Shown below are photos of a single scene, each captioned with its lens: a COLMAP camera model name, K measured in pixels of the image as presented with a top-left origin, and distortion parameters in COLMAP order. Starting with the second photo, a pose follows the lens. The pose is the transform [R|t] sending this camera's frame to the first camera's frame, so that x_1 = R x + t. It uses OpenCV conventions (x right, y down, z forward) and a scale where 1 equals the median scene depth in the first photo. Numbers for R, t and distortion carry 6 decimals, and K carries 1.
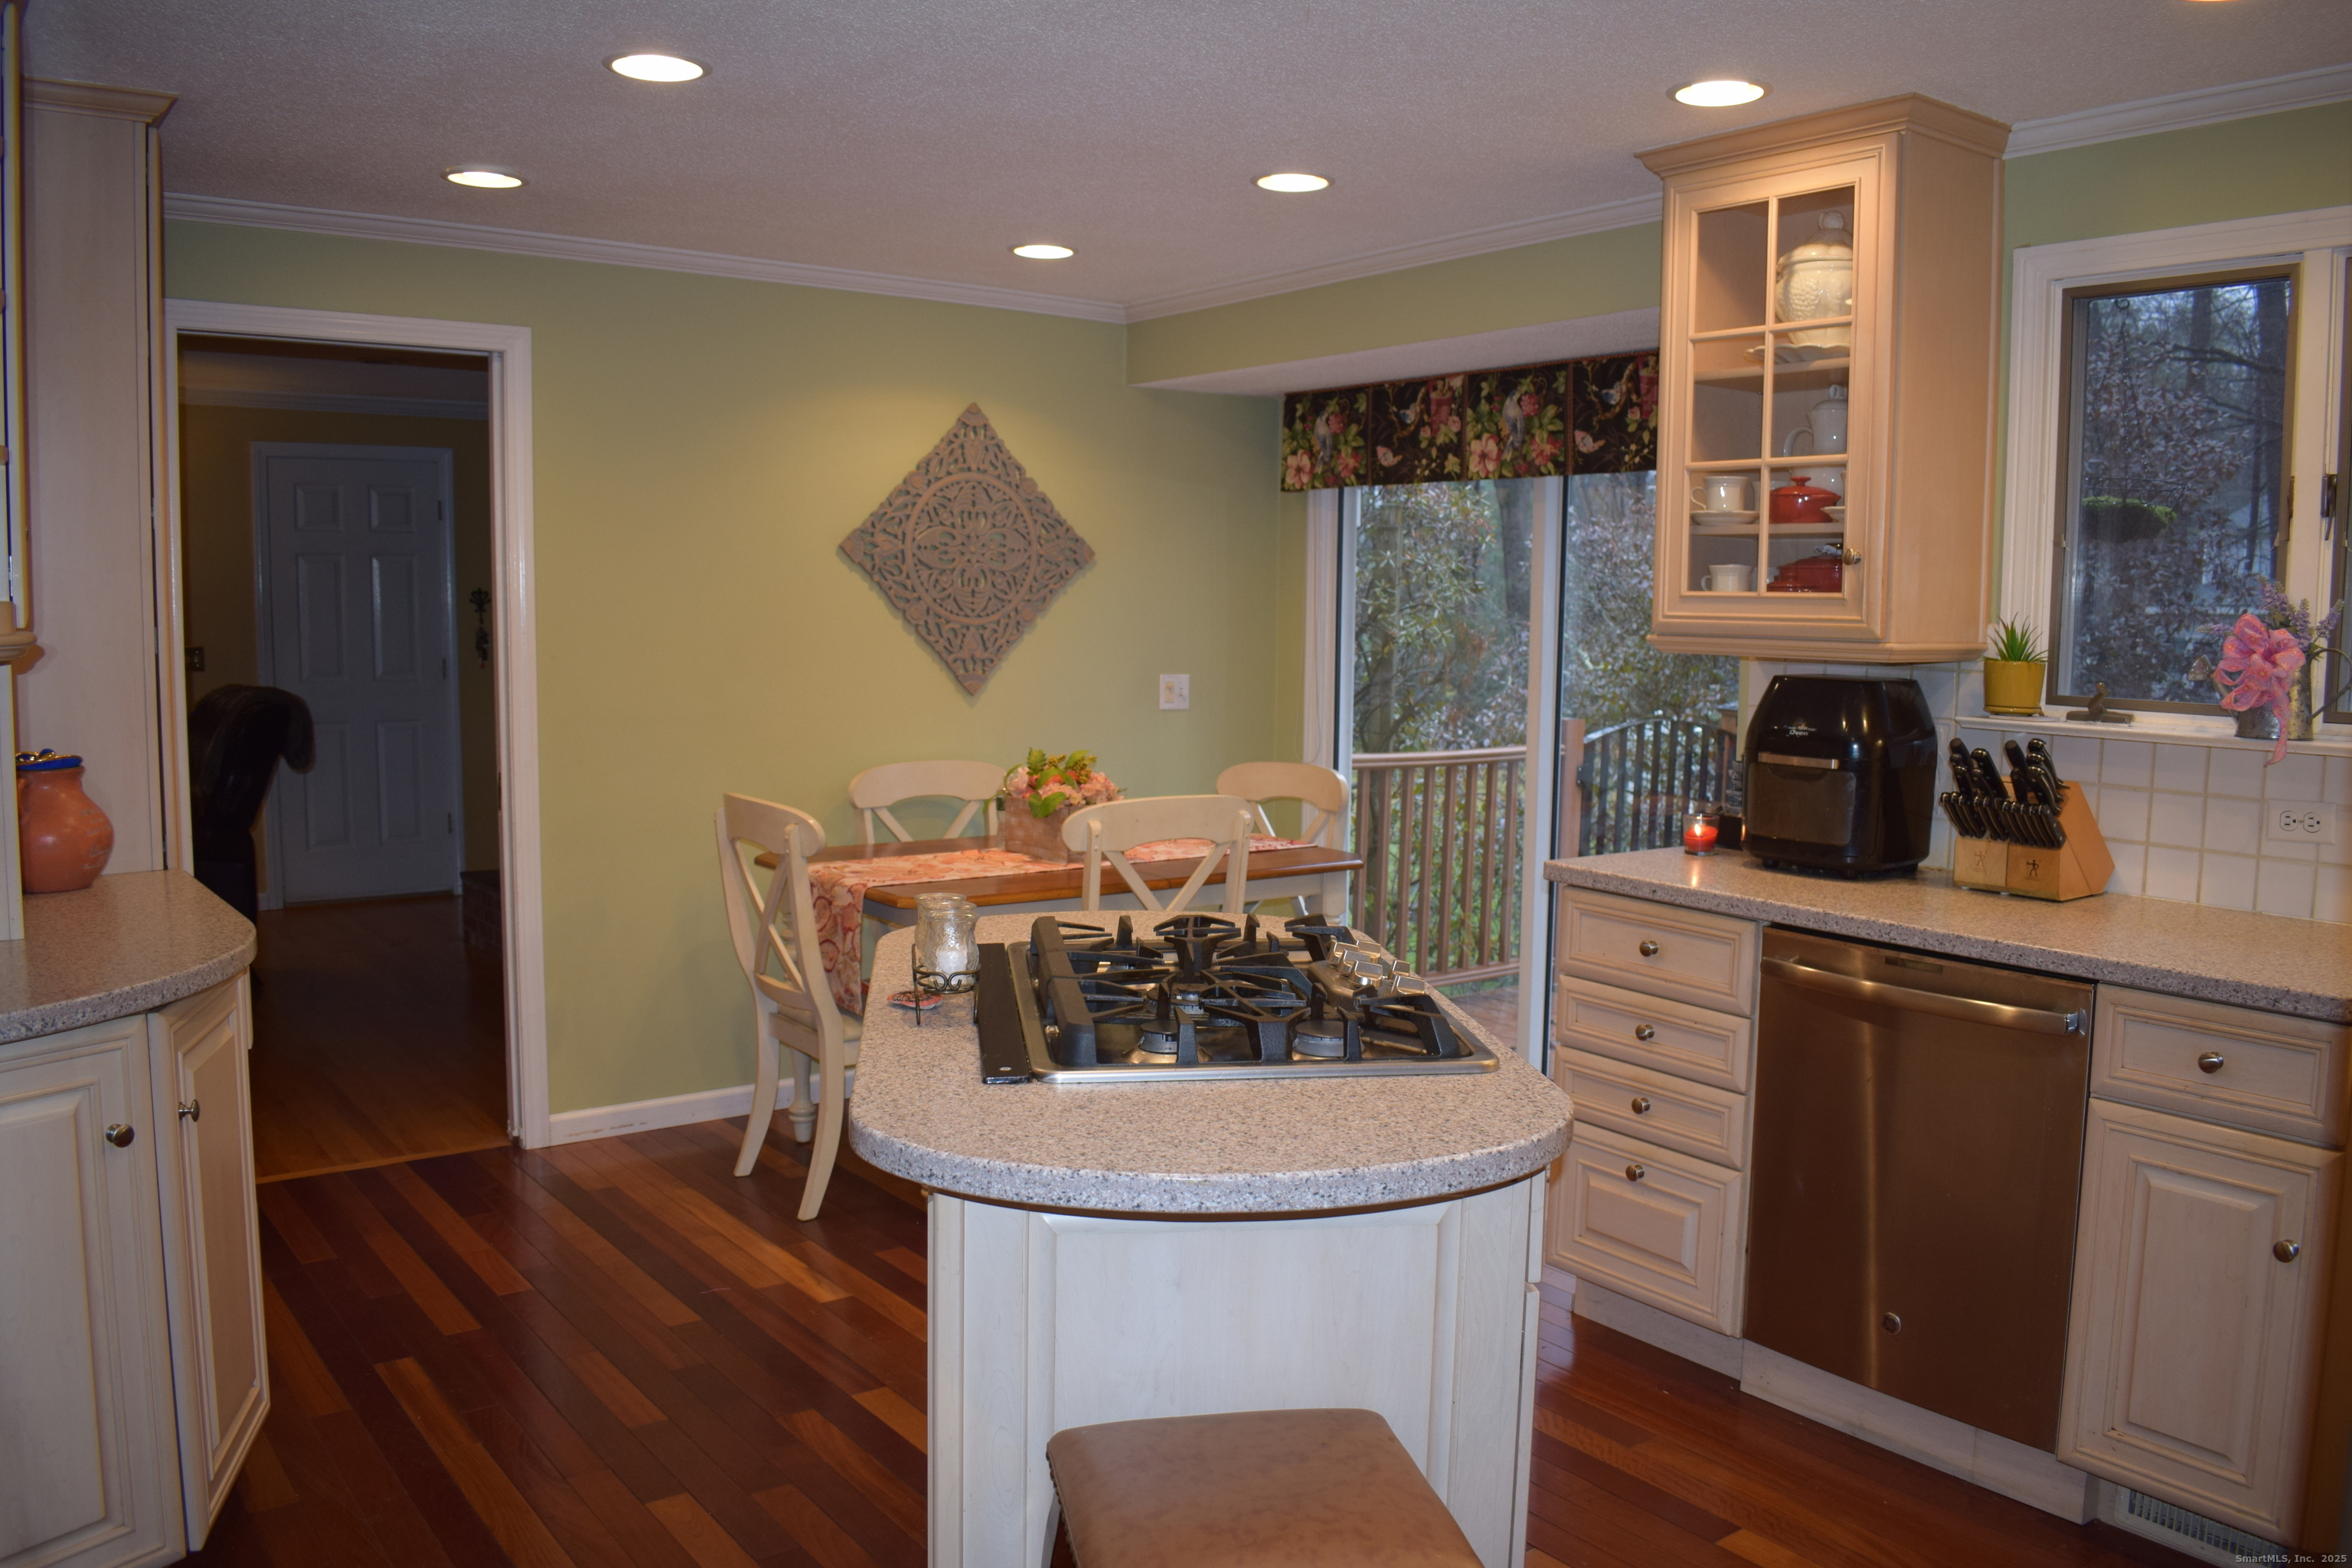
lens RADIAL K [[1832.9, 0, 1176.0], [0, 1832.9, 784.0], [0, 0, 1]] dist [-0.098038, 0.015816]
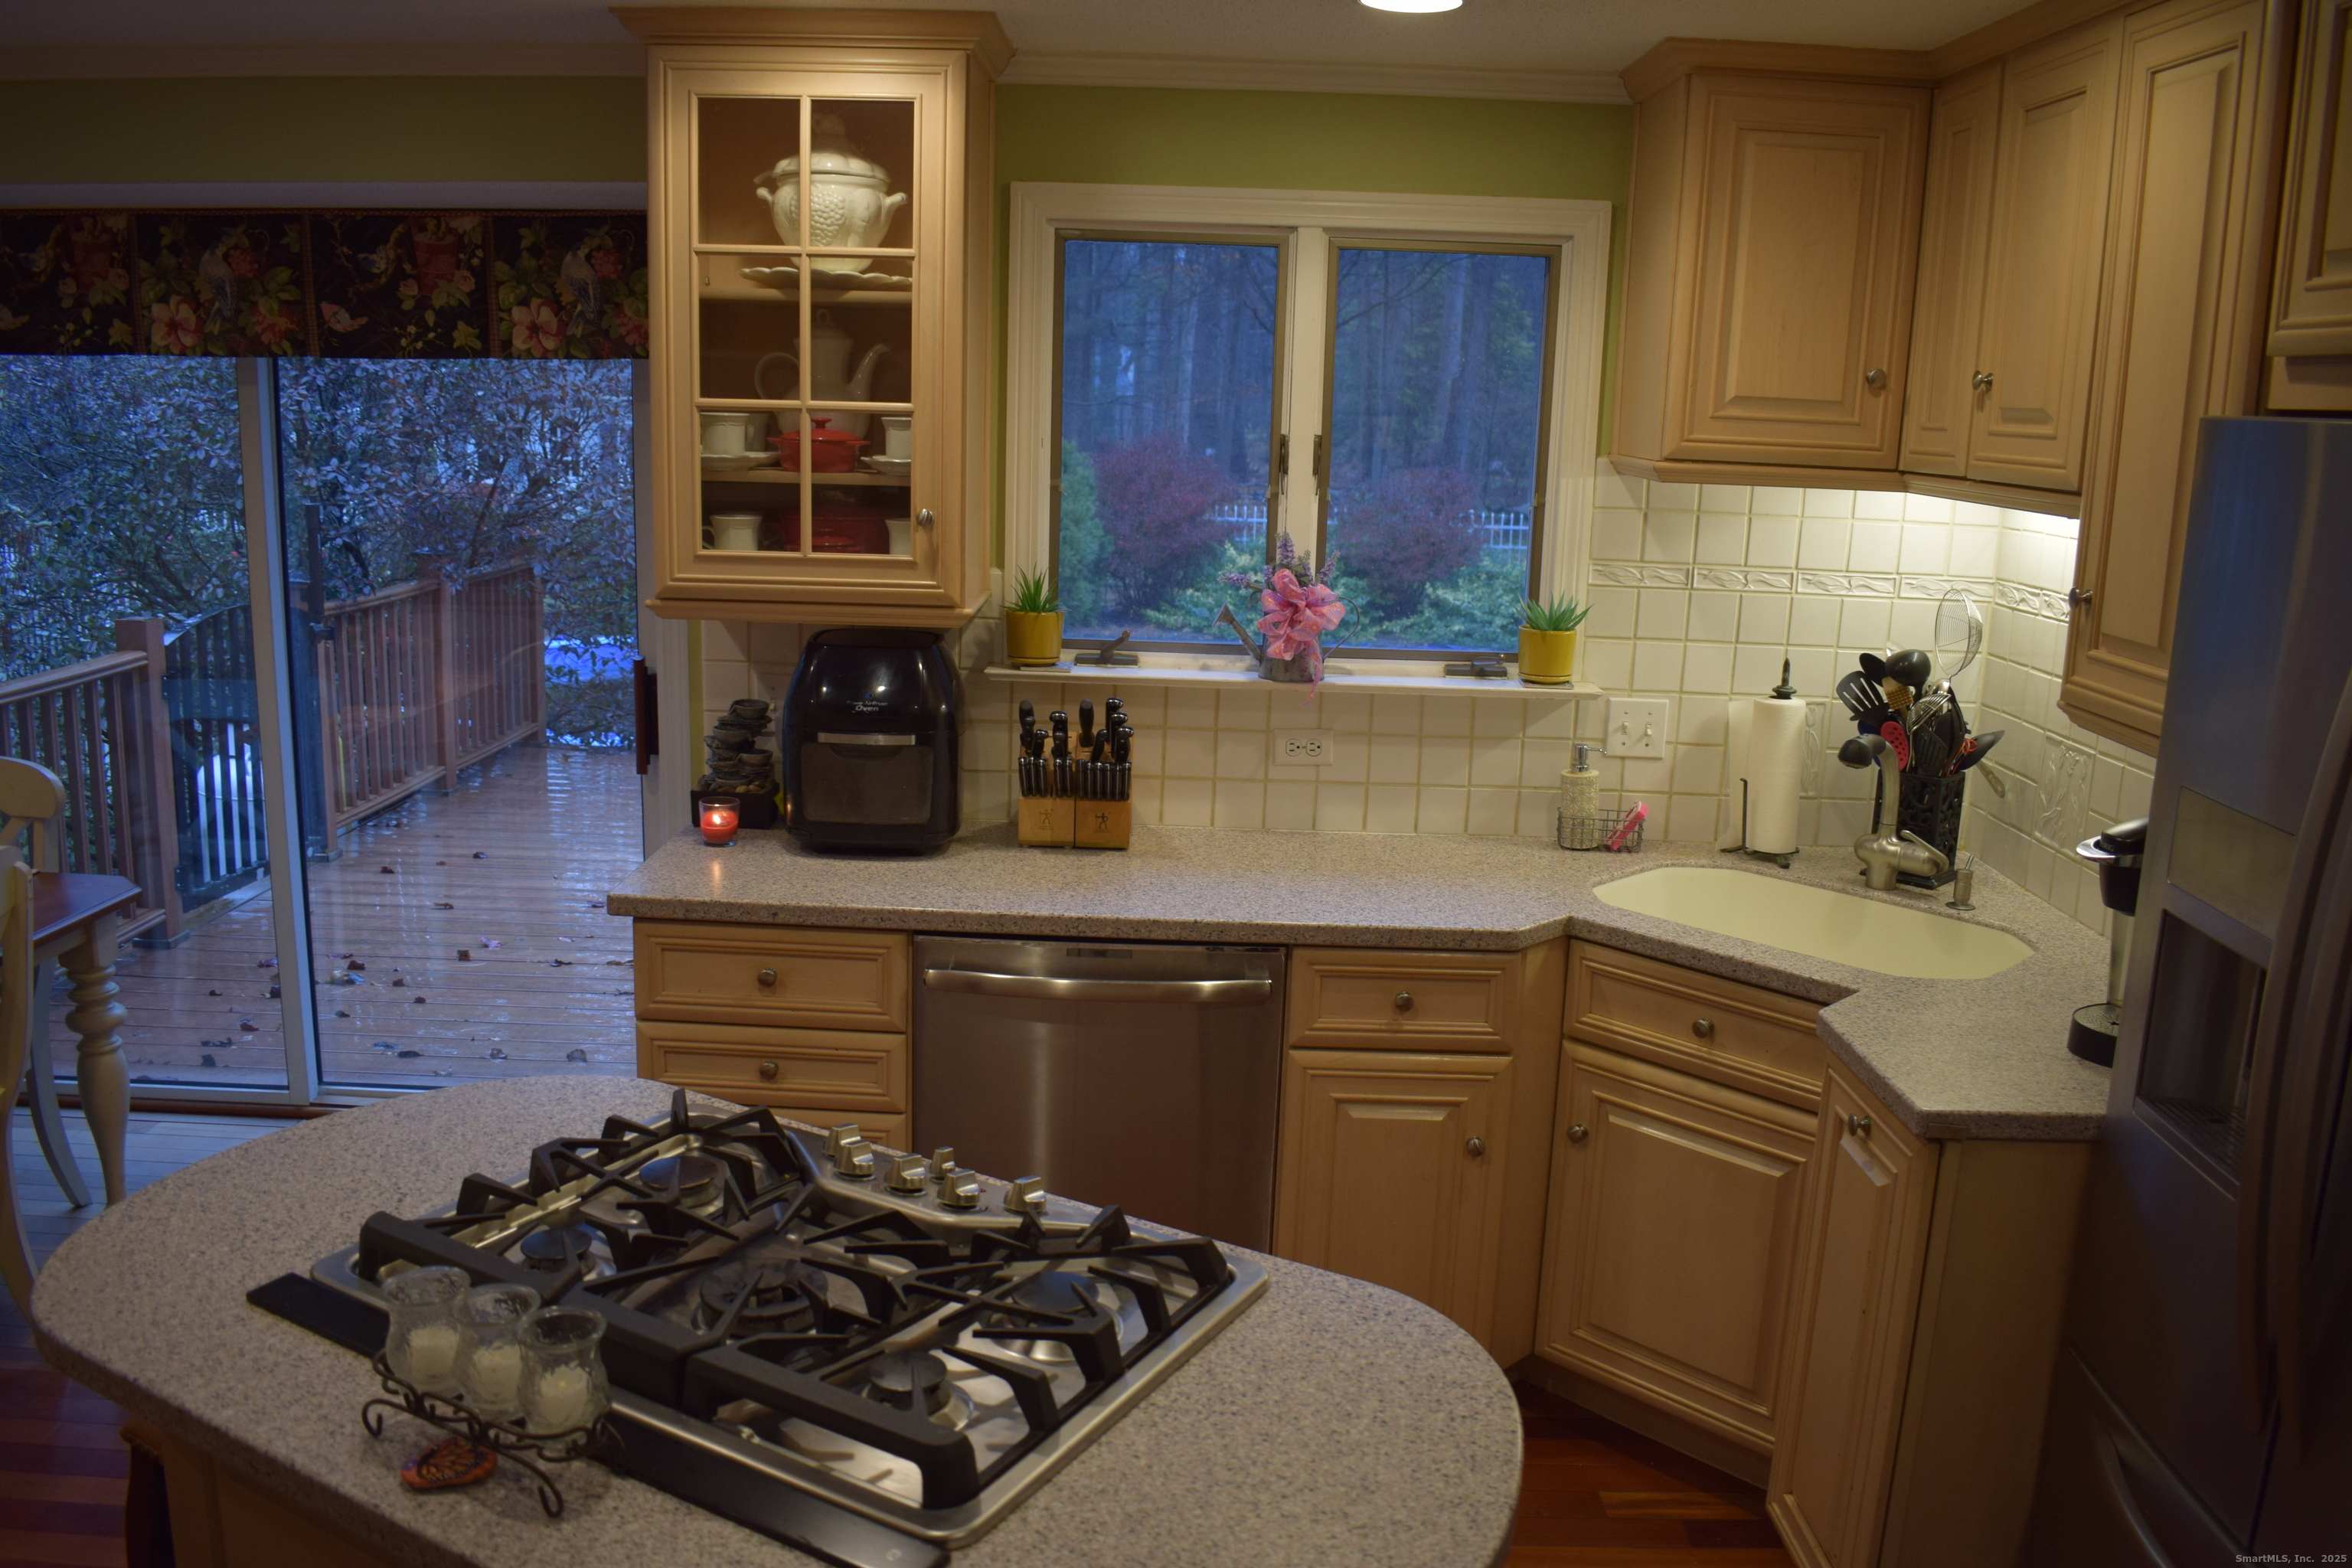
lens RADIAL K [[1832.9, 0, 1176.0], [0, 1832.9, 784.0], [0, 0, 1]] dist [-0.098038, 0.015816]
pose [[0.599280, -0.159226, 0.784545, -0.281151], [0.056520, 0.985990, 0.156936, -0.122080], [-0.798542, -0.049706, 0.599884, 0.310158]]
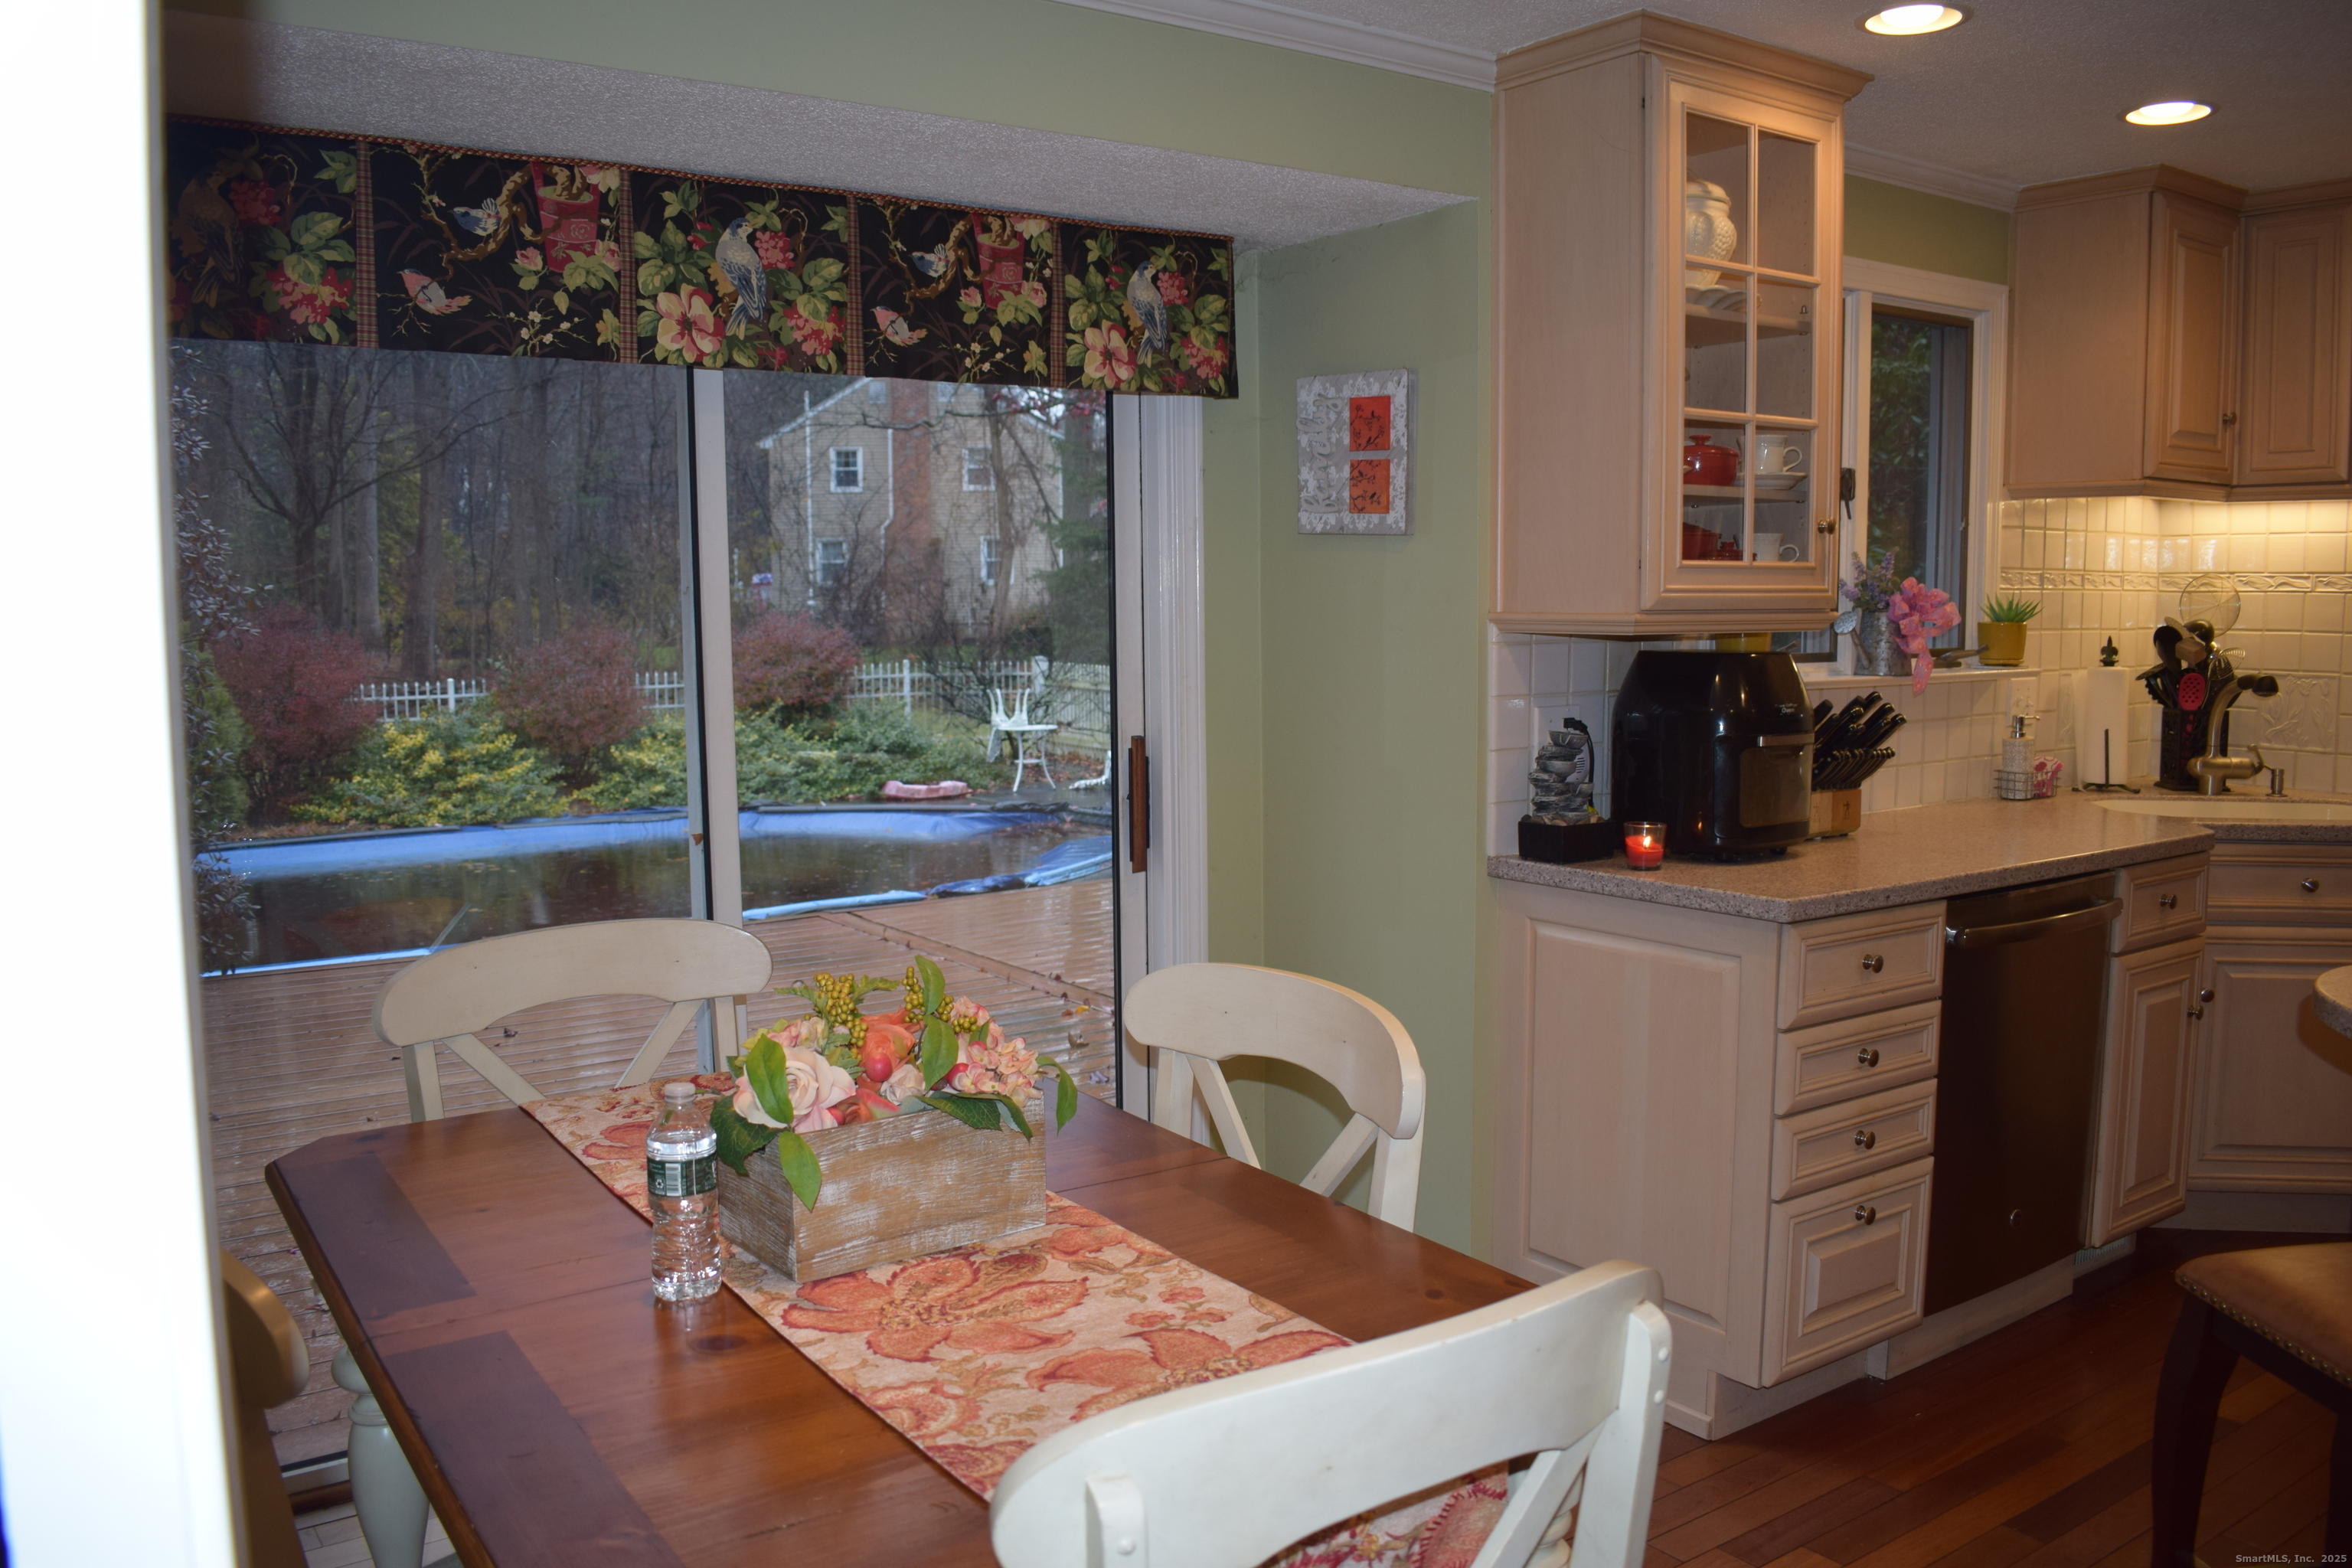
lens RADIAL K [[1832.9, 0, 1176.0], [0, 1832.9, 784.0], [0, 0, 1]] dist [-0.098038, 0.015816]
pose [[0.029464, -0.117149, 0.992677, -0.589345], [0.106379, 0.987836, 0.113420, -0.127030], [-0.993889, 0.102258, 0.041568, 1.235516]]
